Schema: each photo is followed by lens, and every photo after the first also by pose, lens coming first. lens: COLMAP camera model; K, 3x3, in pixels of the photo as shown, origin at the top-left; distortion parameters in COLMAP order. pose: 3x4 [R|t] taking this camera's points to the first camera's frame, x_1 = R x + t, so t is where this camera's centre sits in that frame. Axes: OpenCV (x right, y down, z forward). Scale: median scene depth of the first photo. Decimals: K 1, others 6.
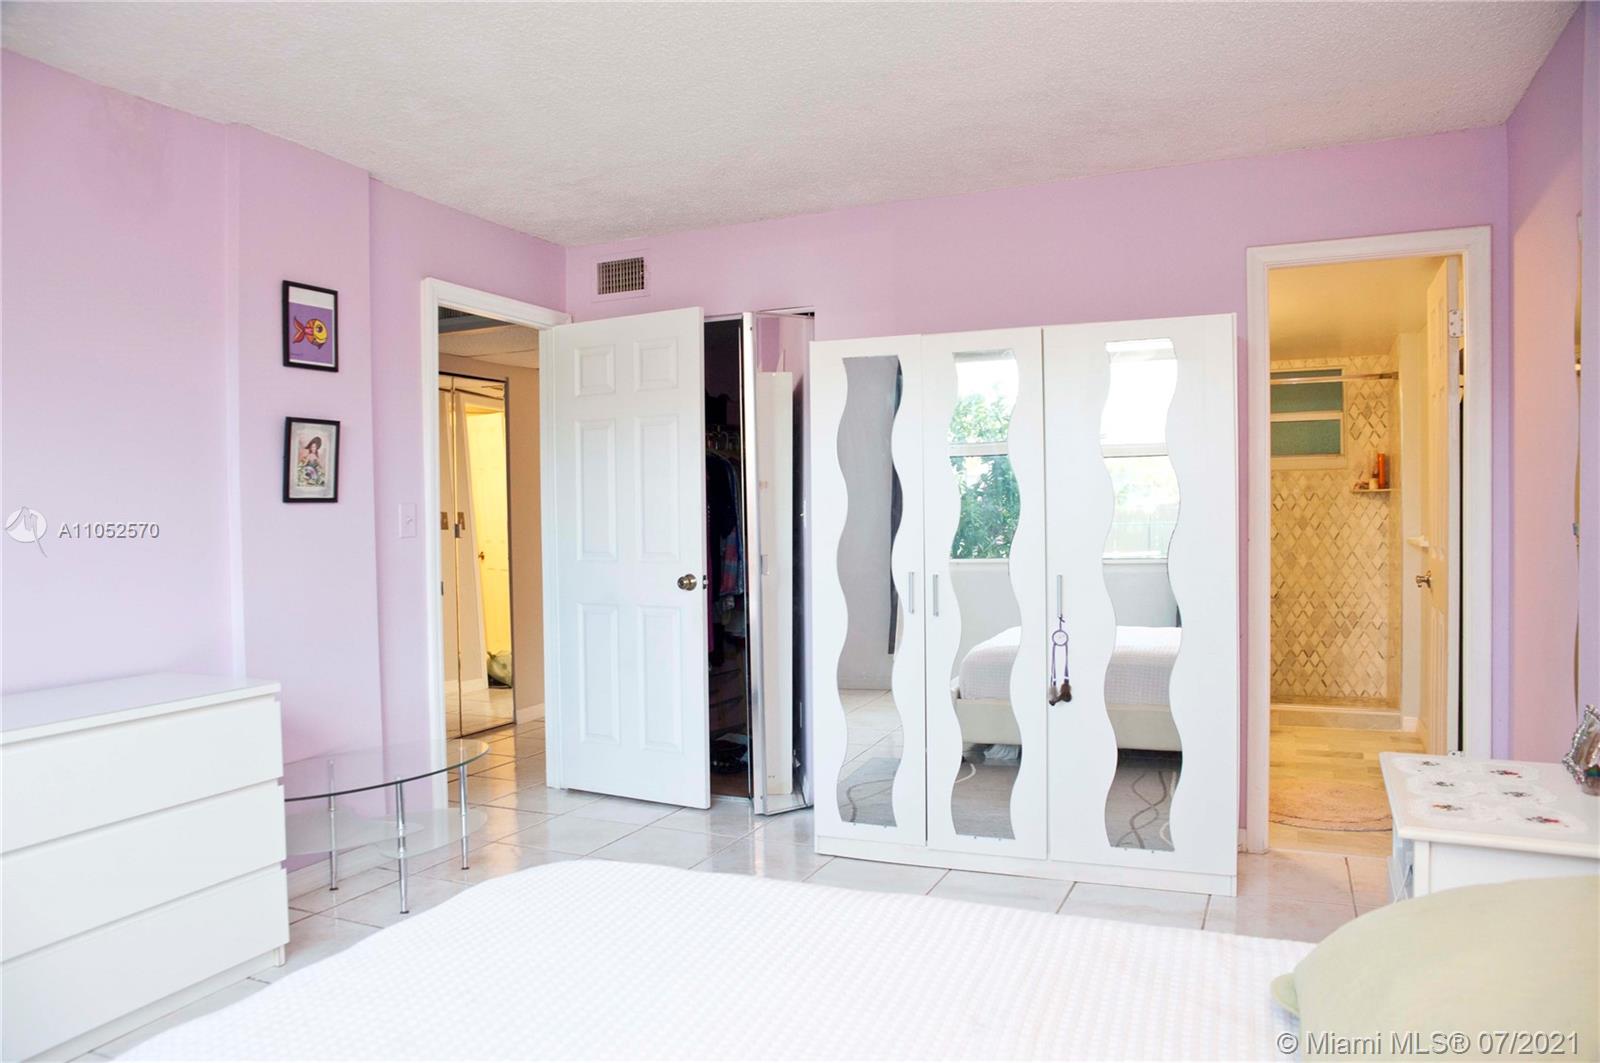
lens RADIAL K [[1111.2, 0, 796.7], [0, 1111.2, 533.8], [0, 0, 1]] dist [-0.111037, 0.083427]
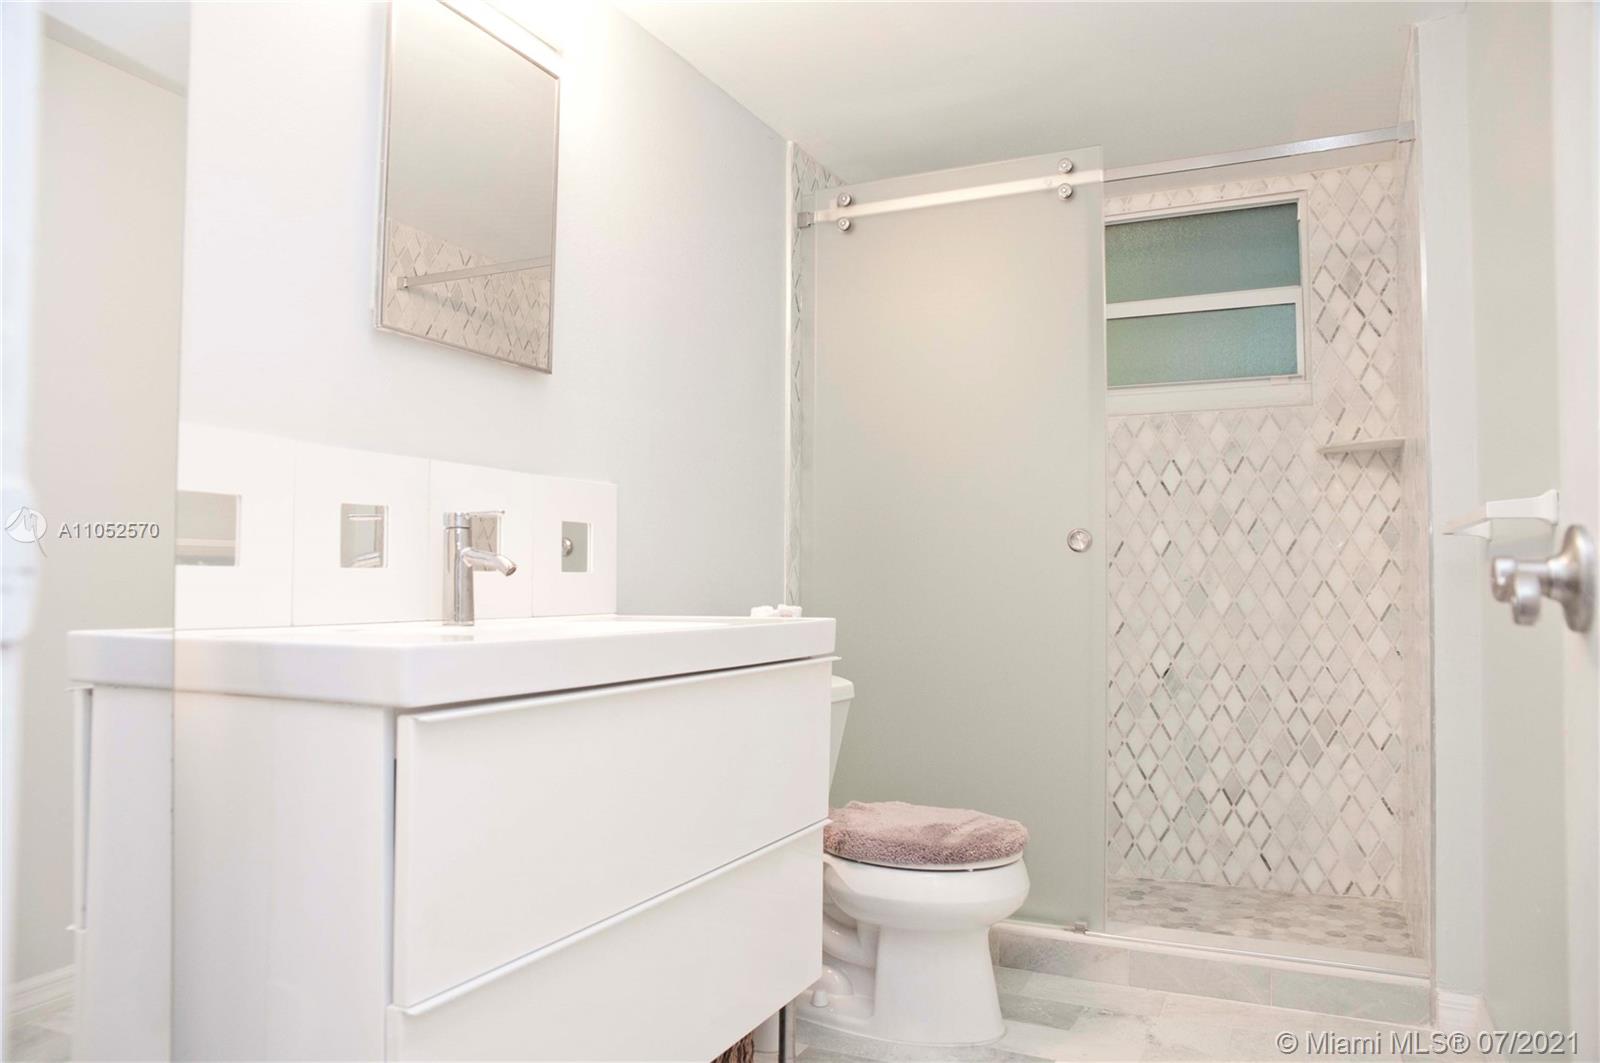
lens RADIAL K [[1111.2, 0, 798.3], [0, 1111.2, 539.8], [0, 0, 1]] dist [-0.111037, 0.083427]
pose [[0.999573, 0.019216, -0.022028, 0.294366], [-0.020544, 0.997880, -0.061746, 0.032395], [0.020795, 0.062172, 0.997849, 0.524887]]
